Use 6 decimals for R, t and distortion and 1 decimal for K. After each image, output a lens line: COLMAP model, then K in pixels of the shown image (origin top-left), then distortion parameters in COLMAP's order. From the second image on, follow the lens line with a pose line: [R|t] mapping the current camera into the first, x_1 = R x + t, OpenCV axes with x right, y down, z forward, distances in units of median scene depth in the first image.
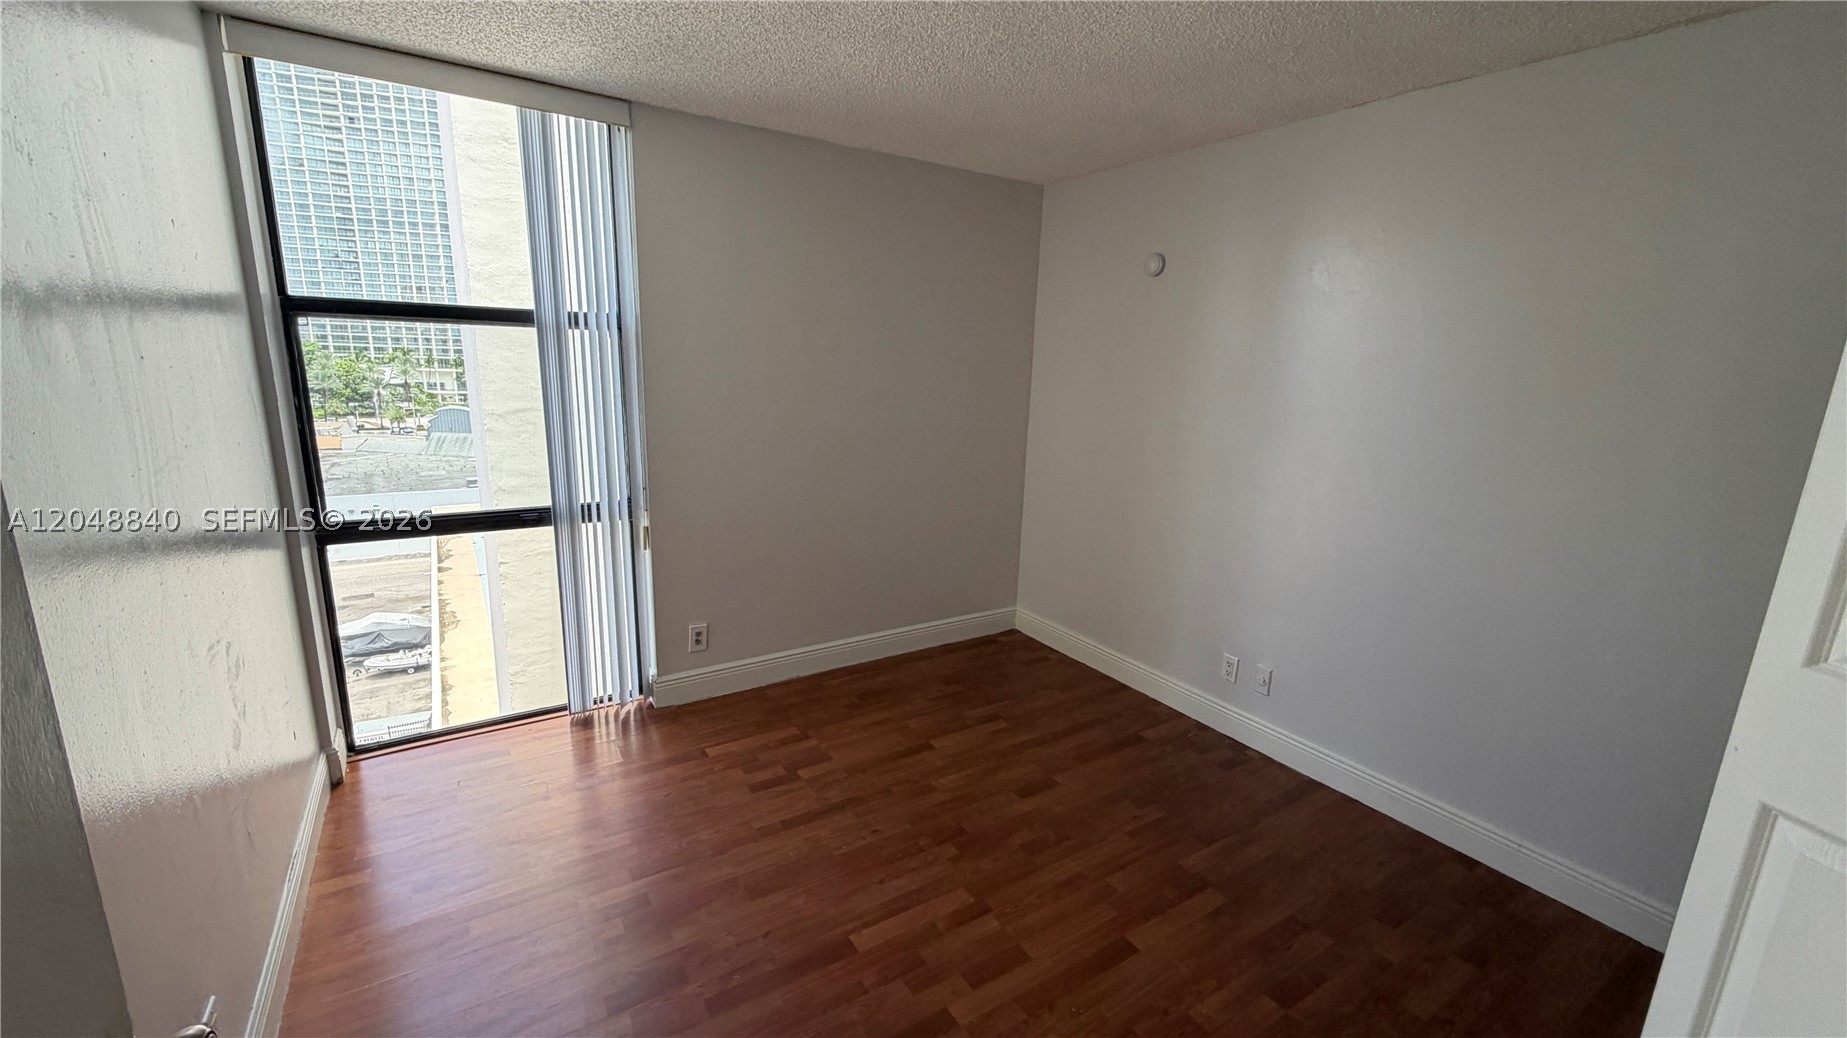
lens RADIAL K [[735.2, 0, 918.3], [0, 735.2, 522.4], [0, 0, 1]] dist [-0.002378, 0.000202]
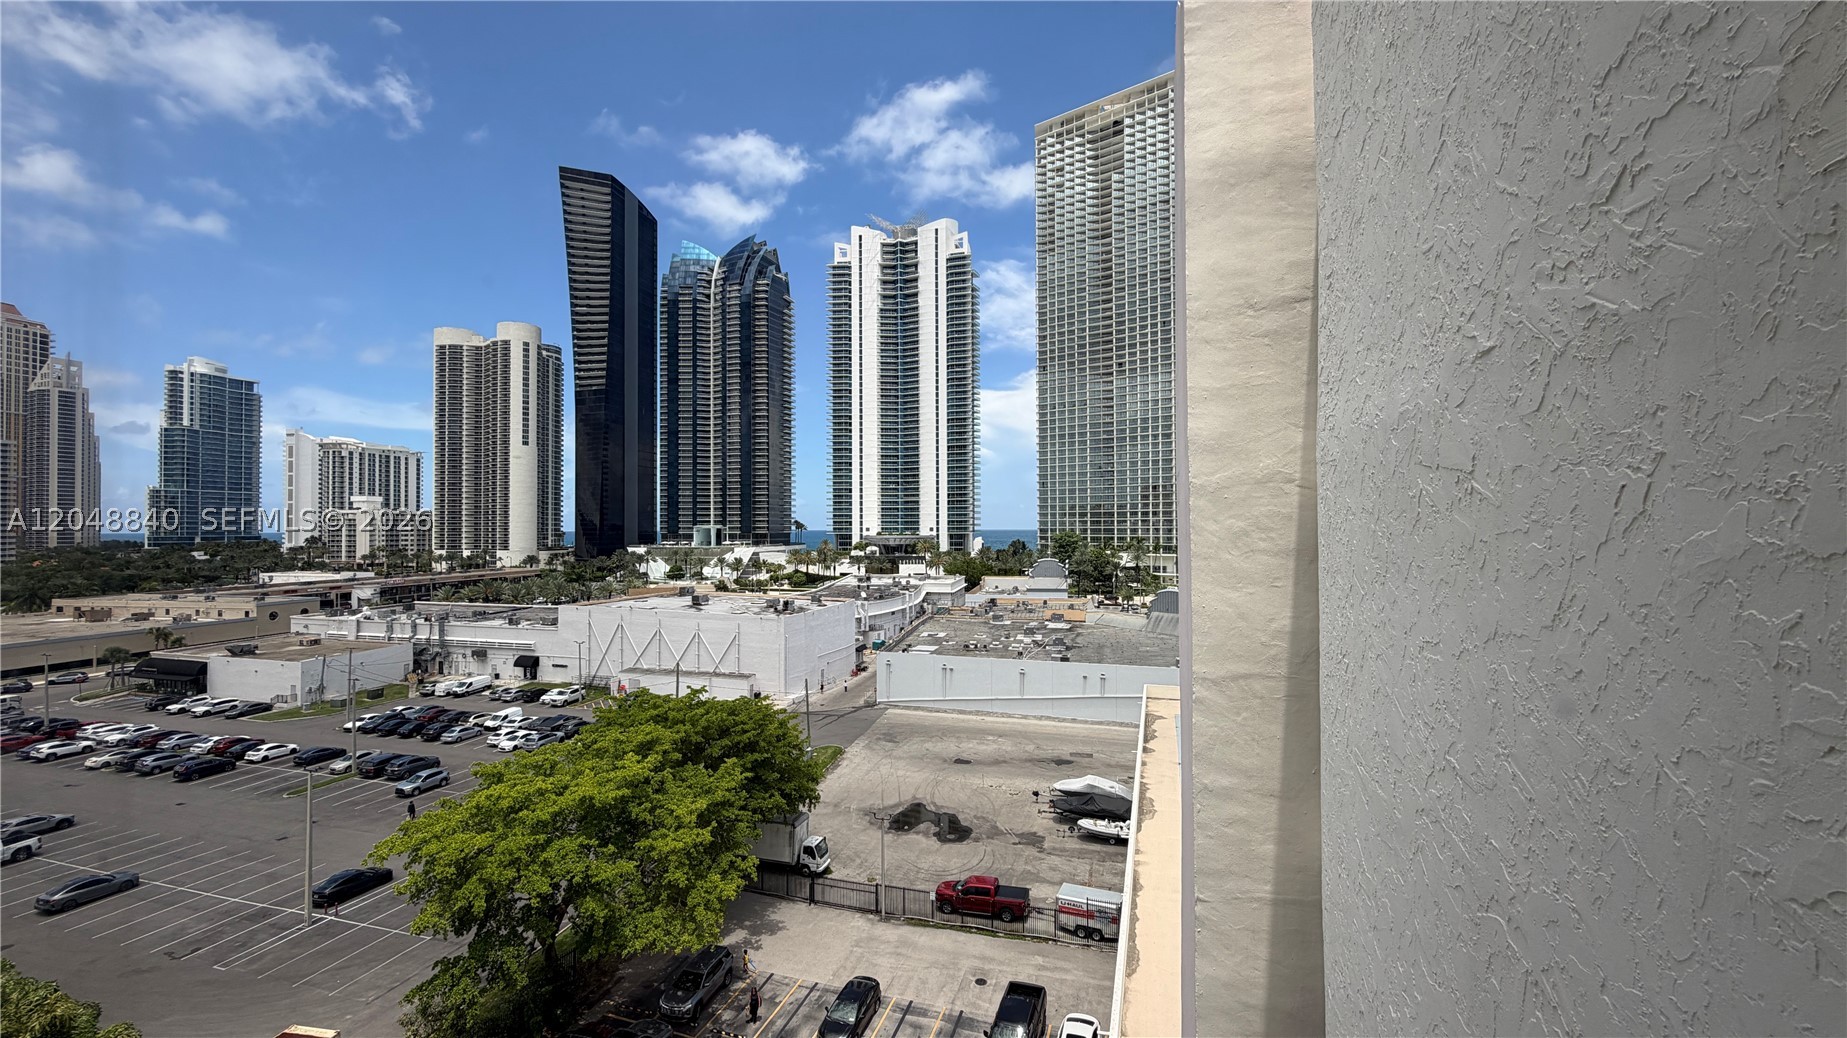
lens RADIAL K [[733.7, 0, 920.5], [0, 733.7, 521.2], [0, 0, 1]] dist [-0.001745, 0.000325]
pose [[0.630472, -0.043685, -0.774982, -0.014900], [-0.147566, 0.973461, -0.174922, -0.009856], [0.762056, 0.224645, 0.607294, 0.024790]]
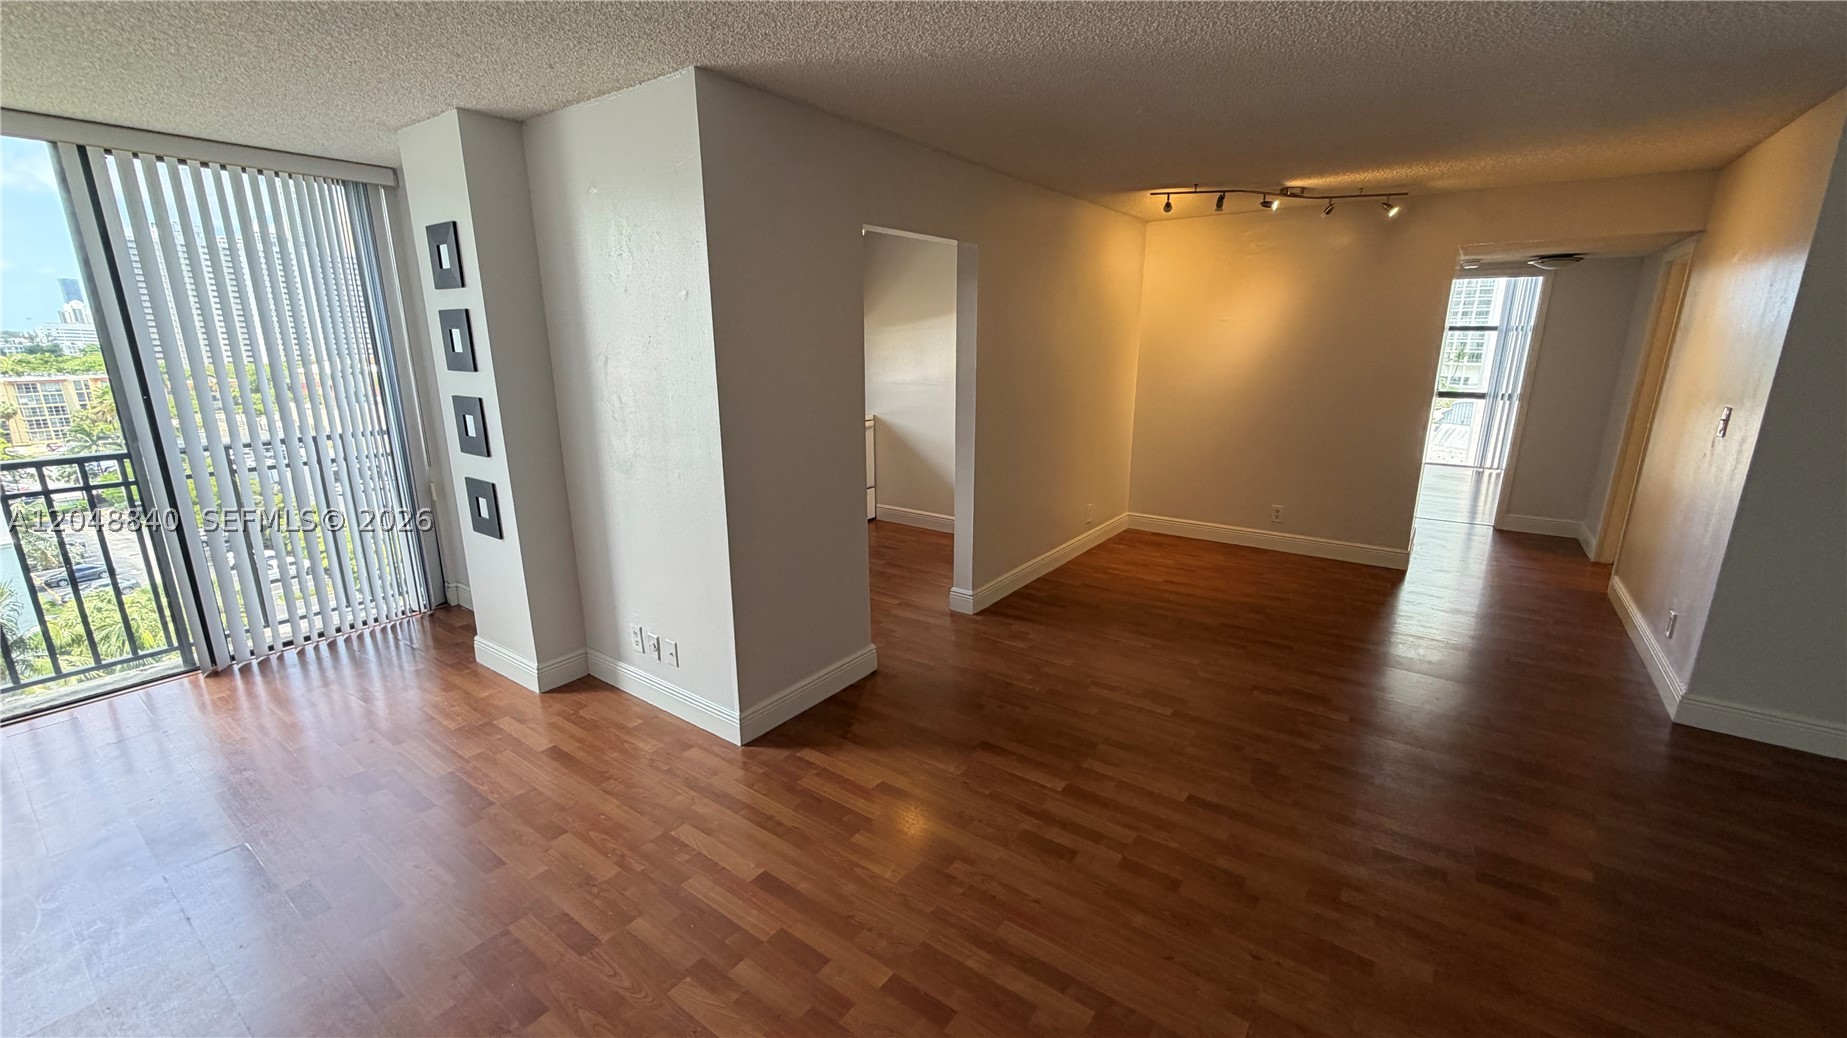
lens RADIAL K [[735.2, 0, 918.3], [0, 735.2, 522.4], [0, 0, 1]] dist [-0.002378, 0.000202]
pose [[0.361950, 0.200003, -0.910489, 0.040433], [-0.193964, 0.971494, 0.136297, 0.014552], [0.911795, 0.127269, 0.390426, -0.060025]]
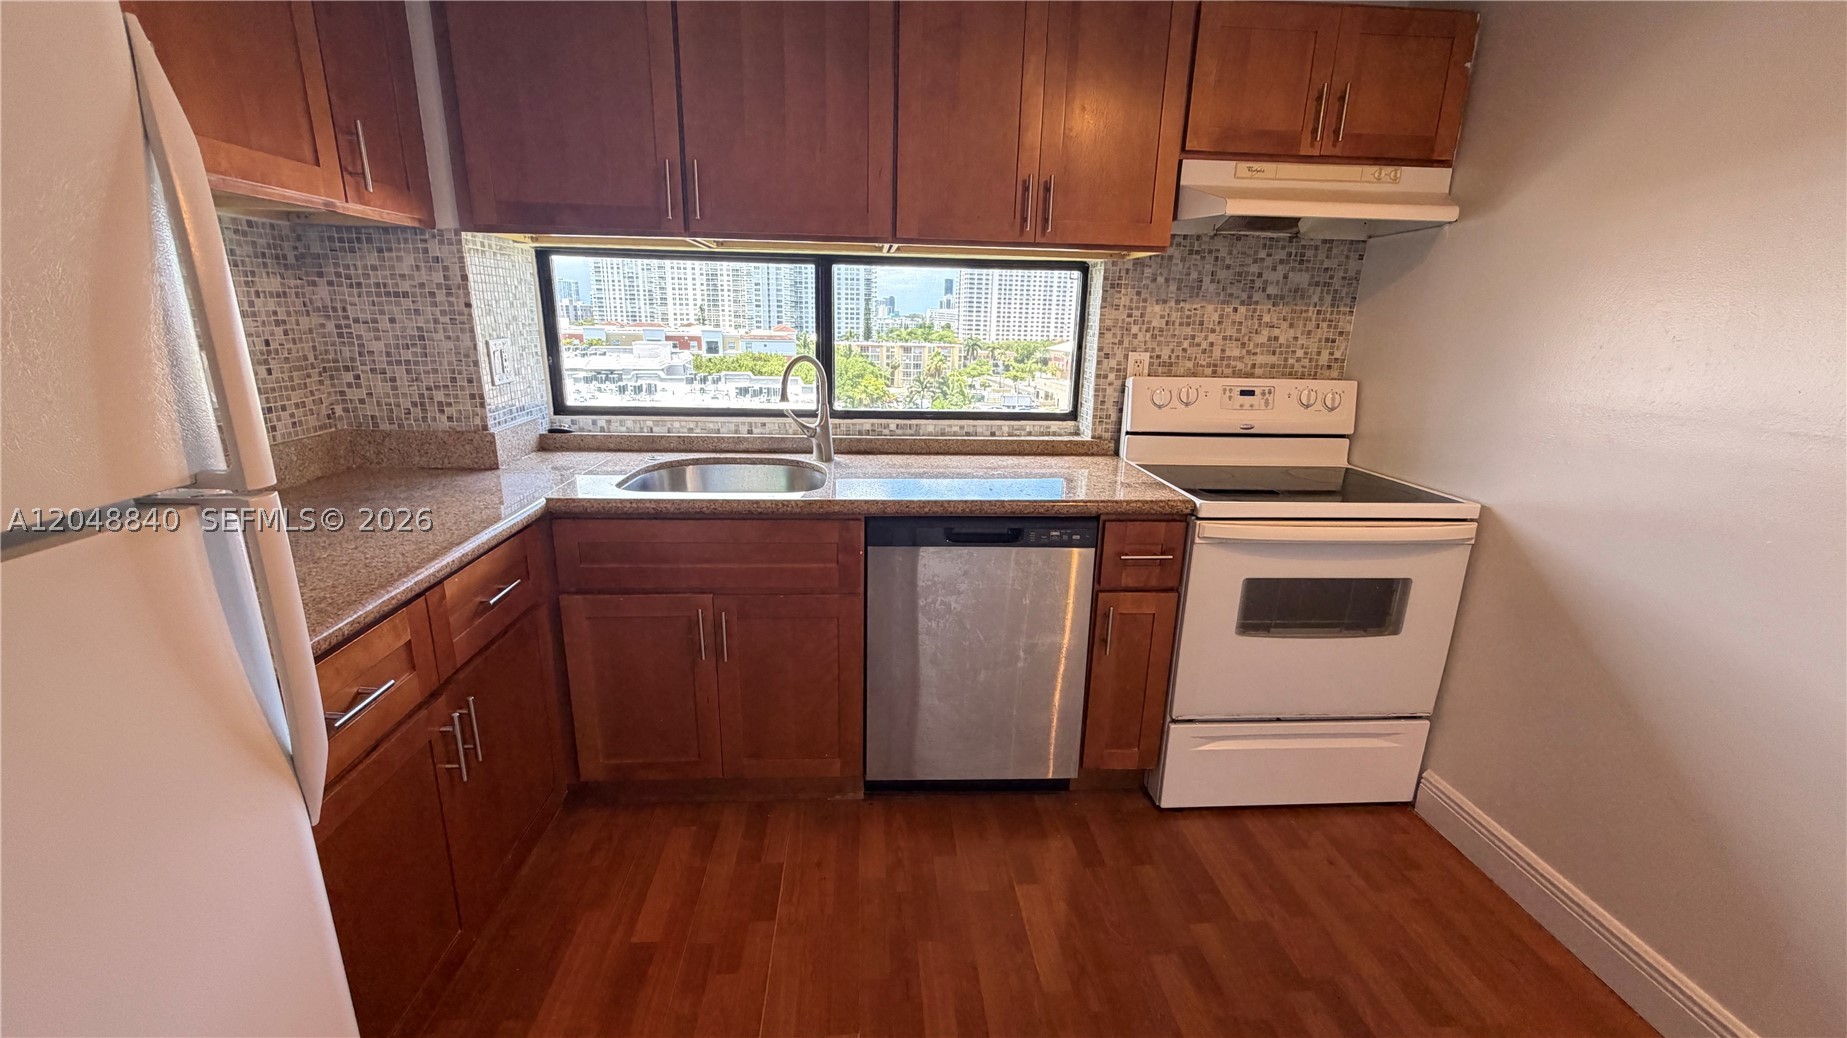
lens RADIAL K [[733.7, 0, 920.5], [0, 733.7, 521.2], [0, 0, 1]] dist [-0.001745, 0.000325]
pose [[-0.479613, 0.192478, -0.856110, 0.005813], [-0.233615, 0.912424, 0.336015, 0.012418], [0.845811, 0.361157, -0.392645, -0.045835]]
